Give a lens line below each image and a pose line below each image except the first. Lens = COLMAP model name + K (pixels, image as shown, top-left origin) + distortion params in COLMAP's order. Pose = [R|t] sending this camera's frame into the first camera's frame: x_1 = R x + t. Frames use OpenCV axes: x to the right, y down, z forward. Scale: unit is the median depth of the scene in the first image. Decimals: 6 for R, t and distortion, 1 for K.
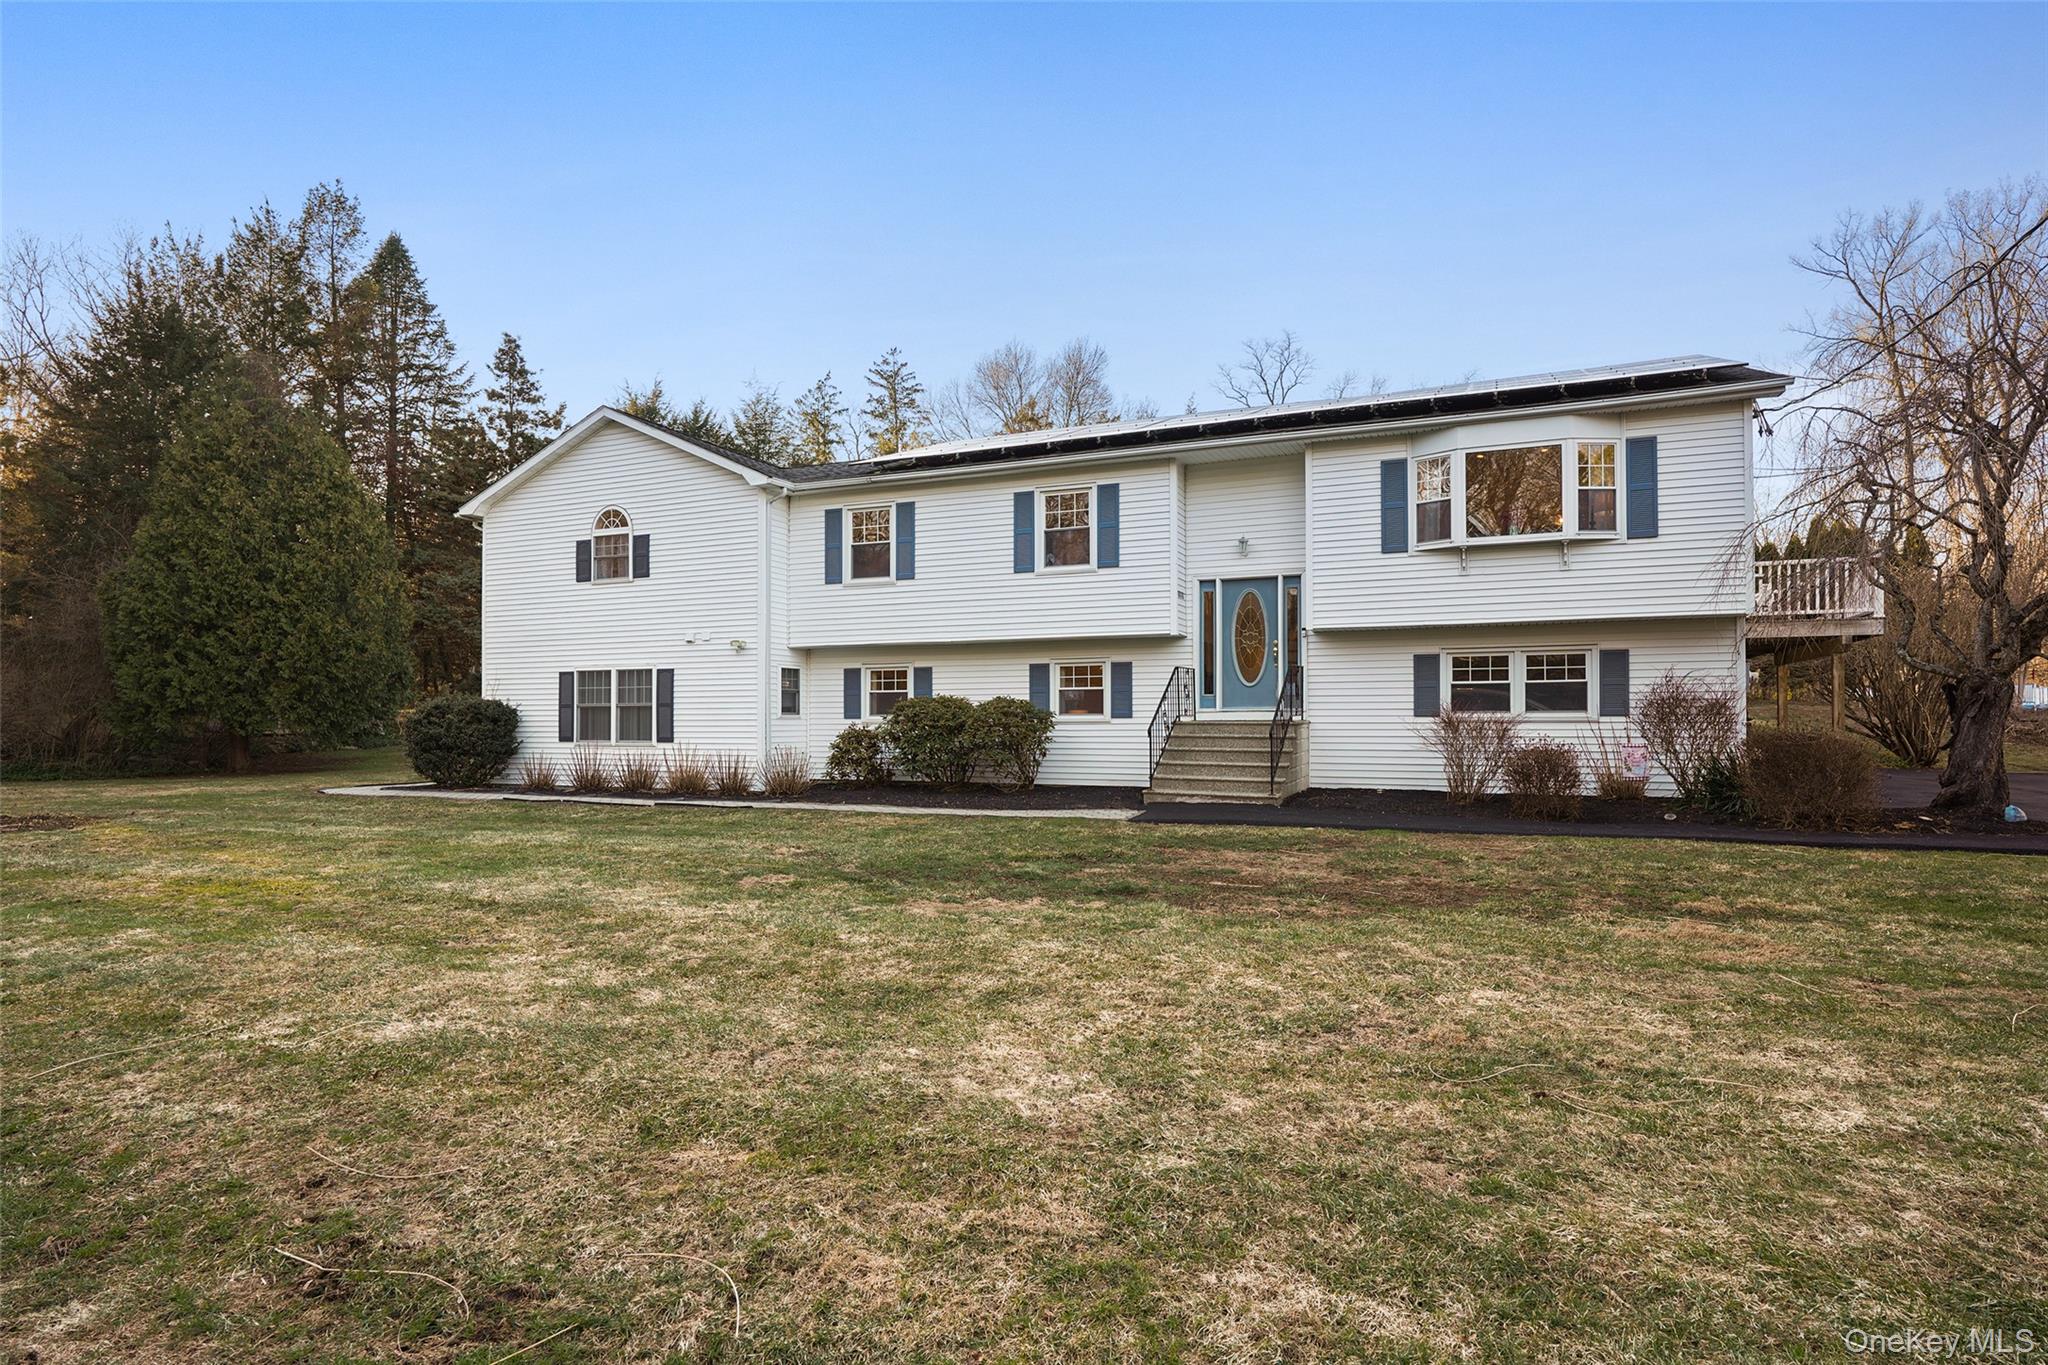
lens RADIAL K [[1066.9, 0, 976.9], [0, 1066.9, 705.3], [0, 0, 1]] dist [-0.003656, 0.001582]
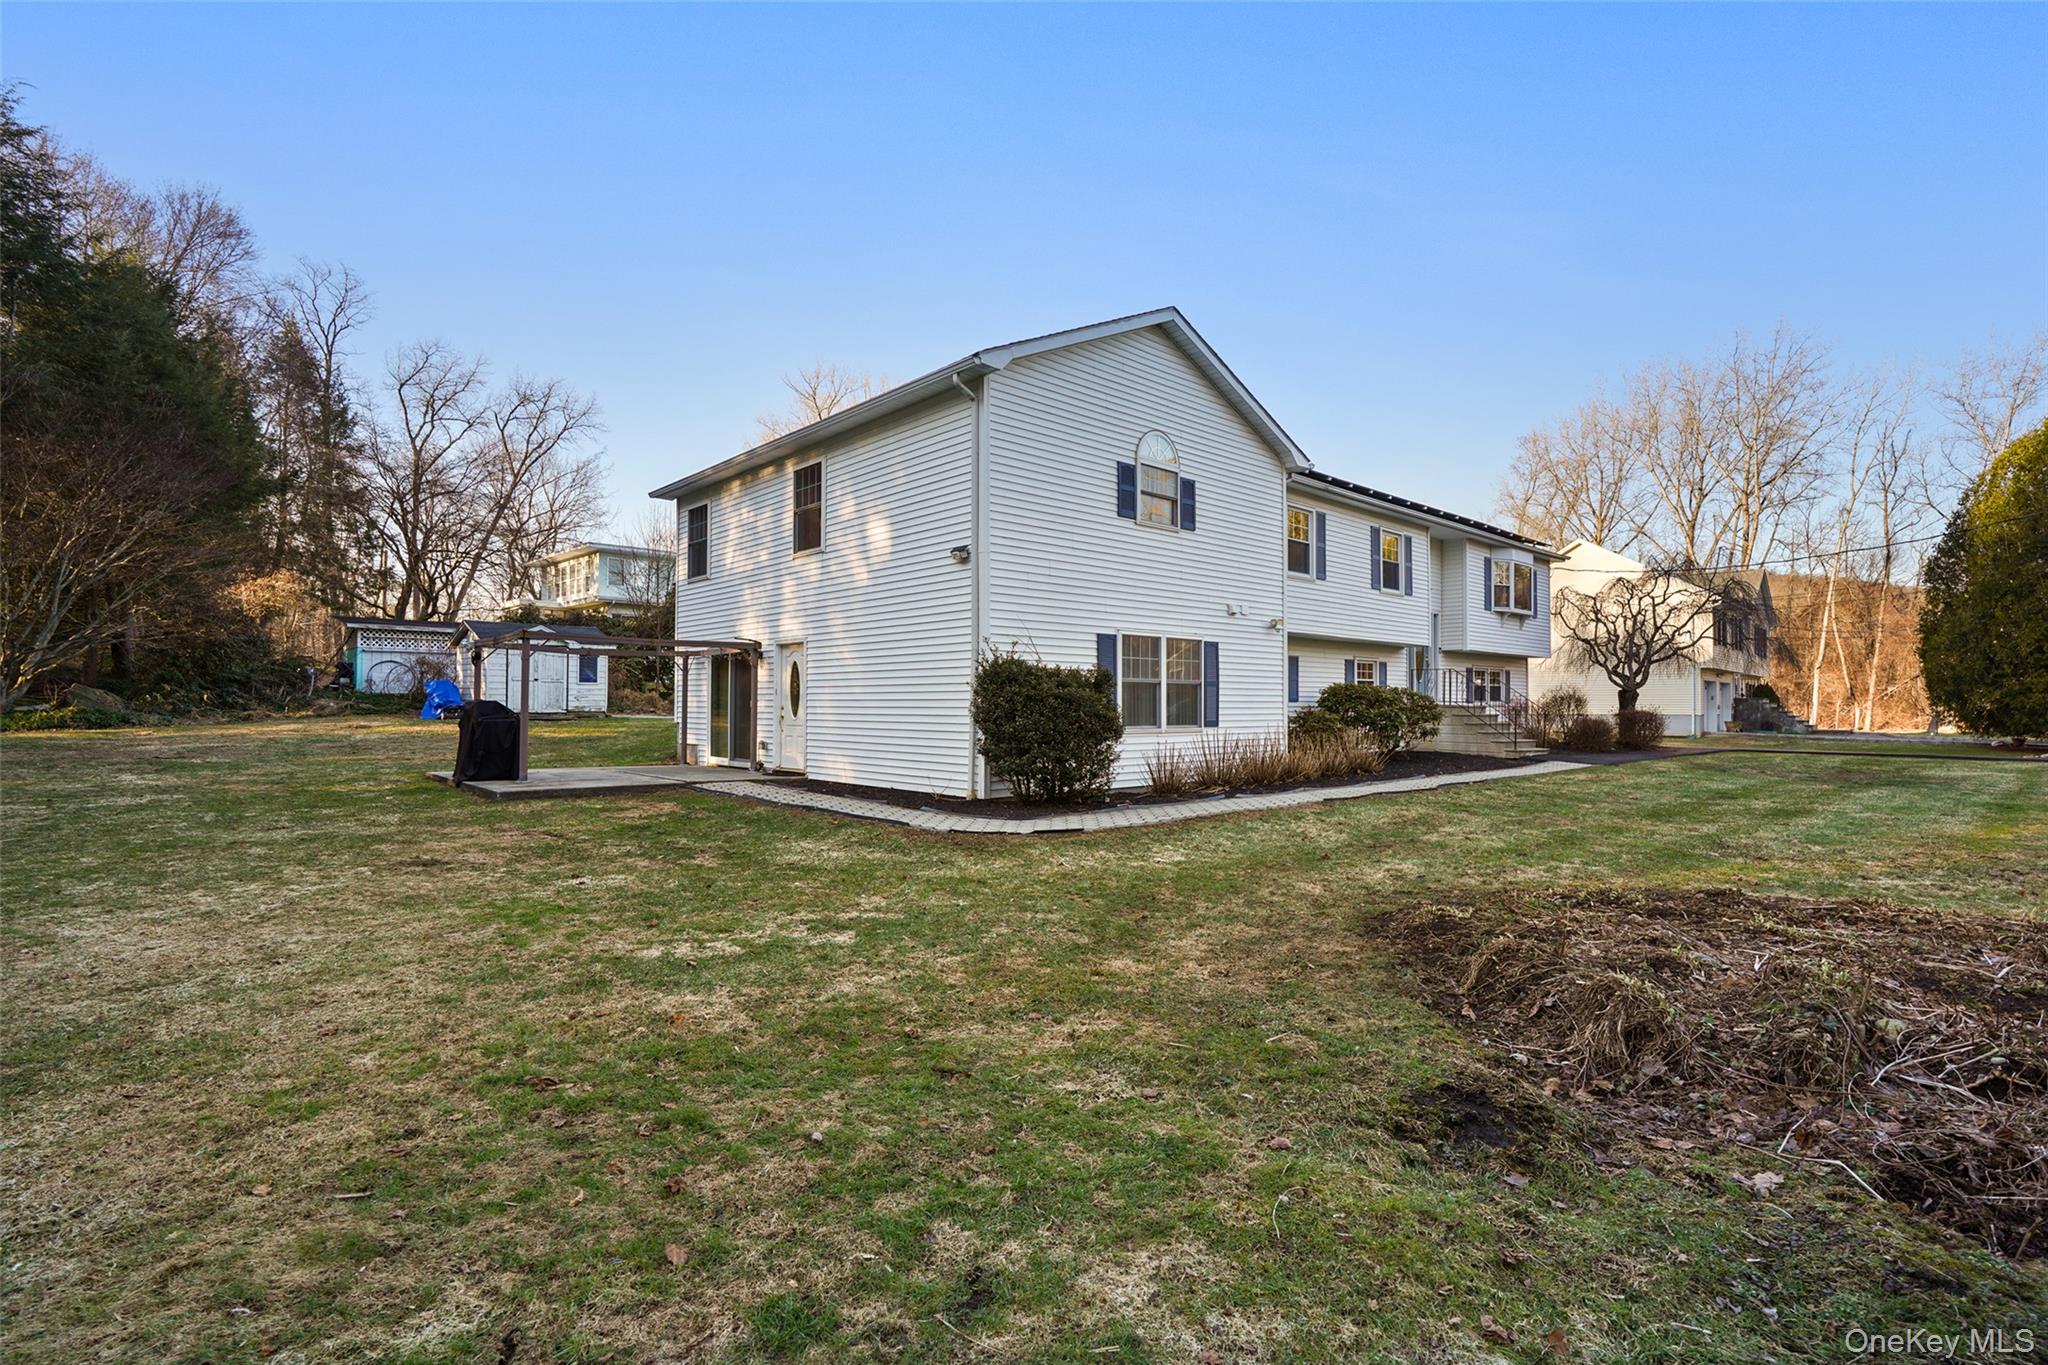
lens RADIAL K [[974.3, 0, 1002.1], [0, 974.3, 673.7], [0, 0, 1]] dist [-0.003638, -0.000713]
pose [[0.382650, 0.031811, 0.923346, -1.085565], [-0.012898, 0.999494, -0.029089, 0.017029], [-0.923804, -0.000779, 0.382866, 0.854925]]
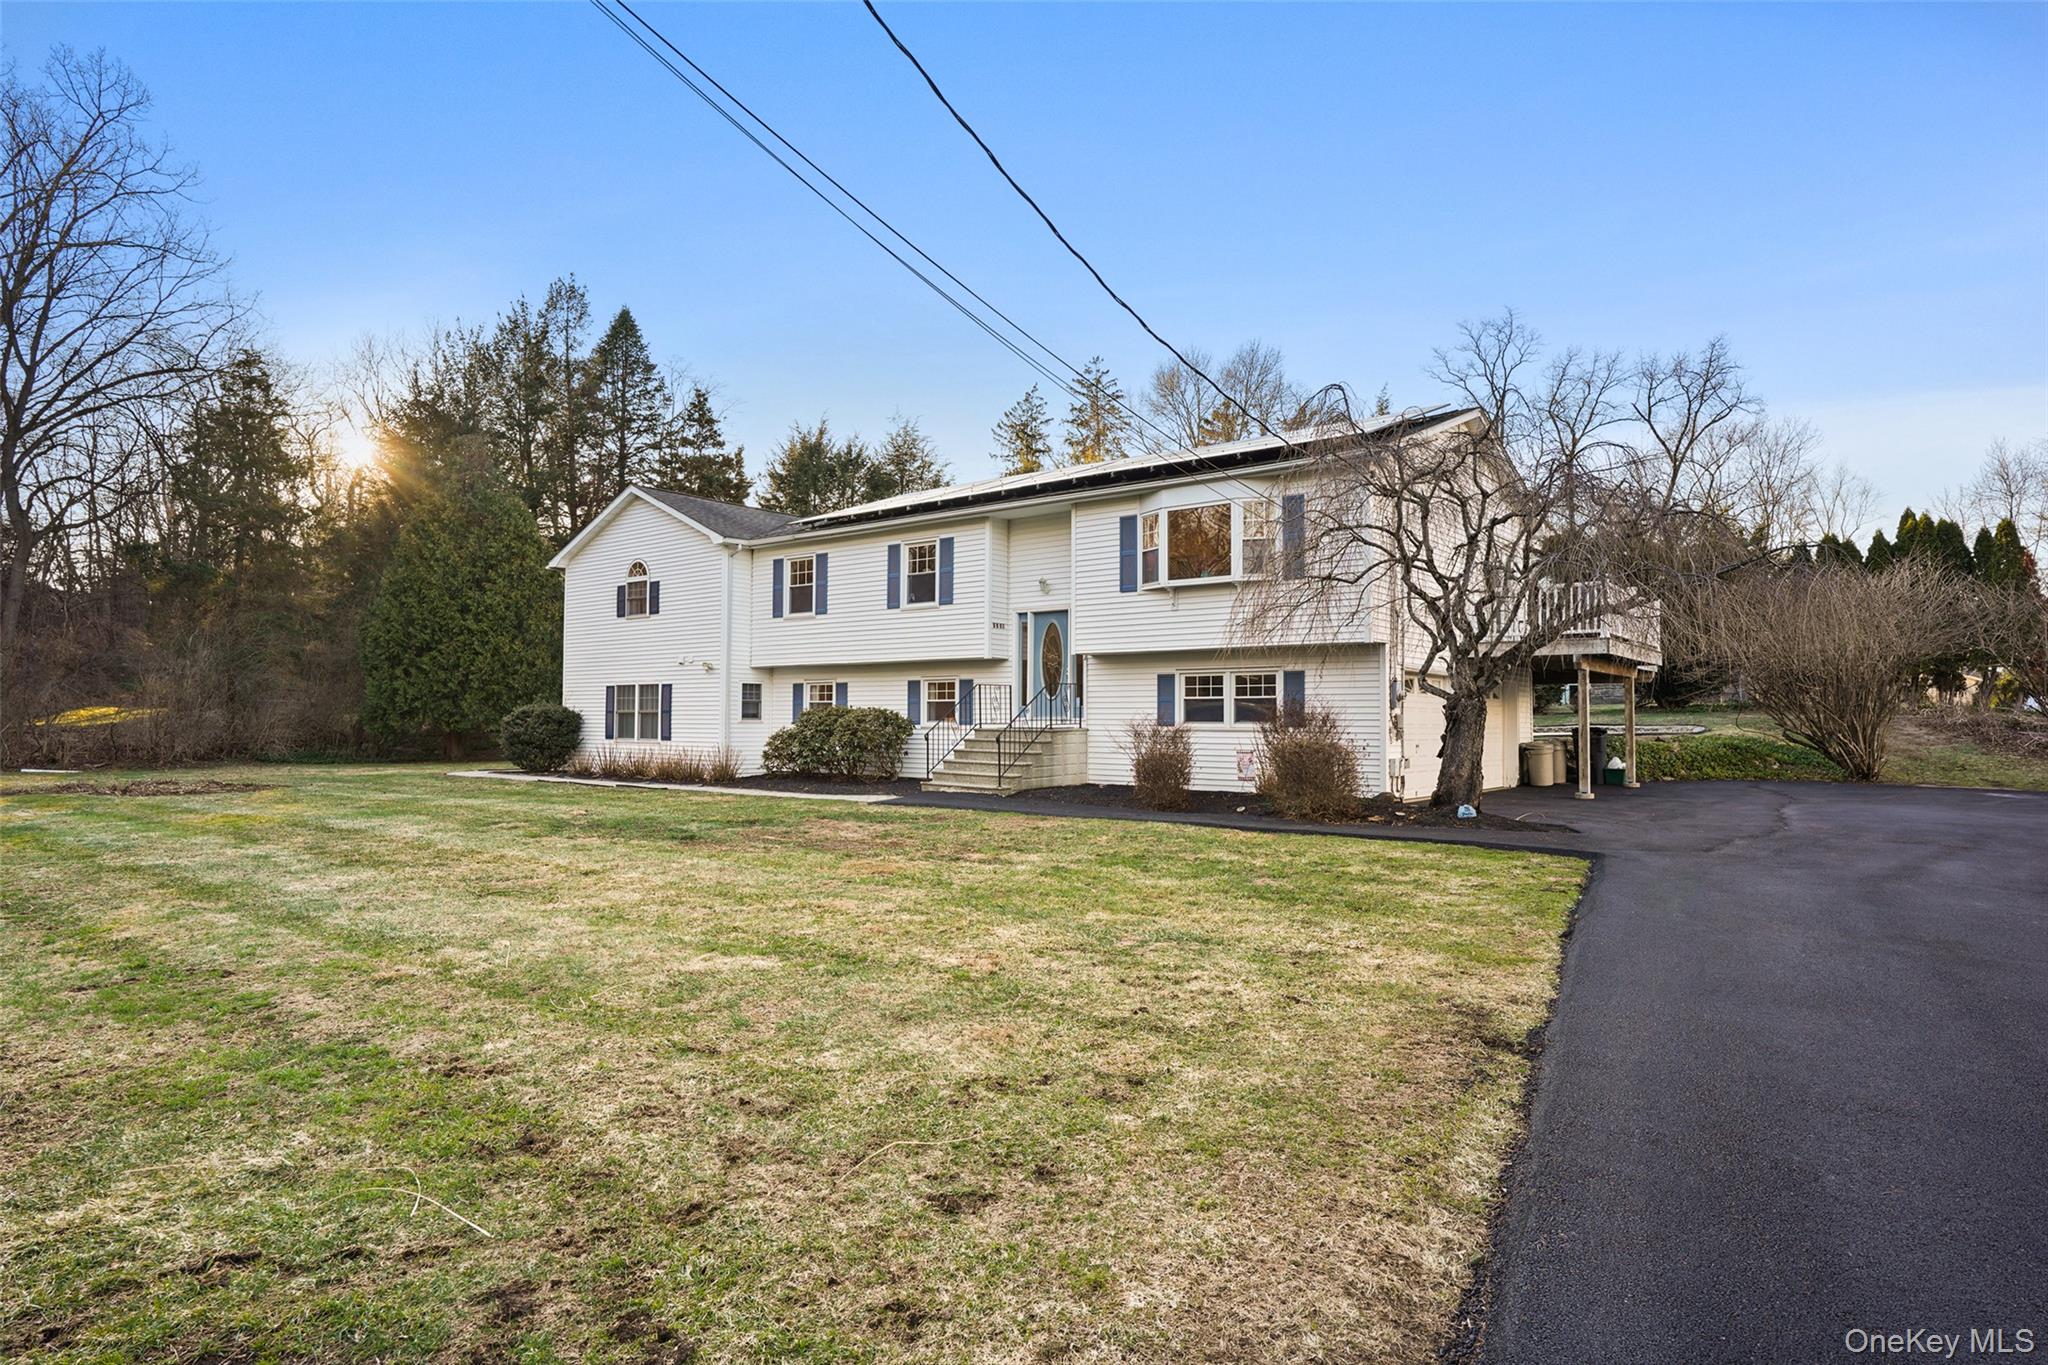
lens RADIAL K [[1066.9, 0, 967.1], [0, 1066.9, 698.3], [0, 0, 1]] dist [-0.003656, 0.001582]
pose [[0.968361, 0.000231, -0.249554, 0.391245], [-0.001170, 0.999993, -0.003614, -0.012428], [0.249551, 0.003792, 0.968354, -0.174955]]
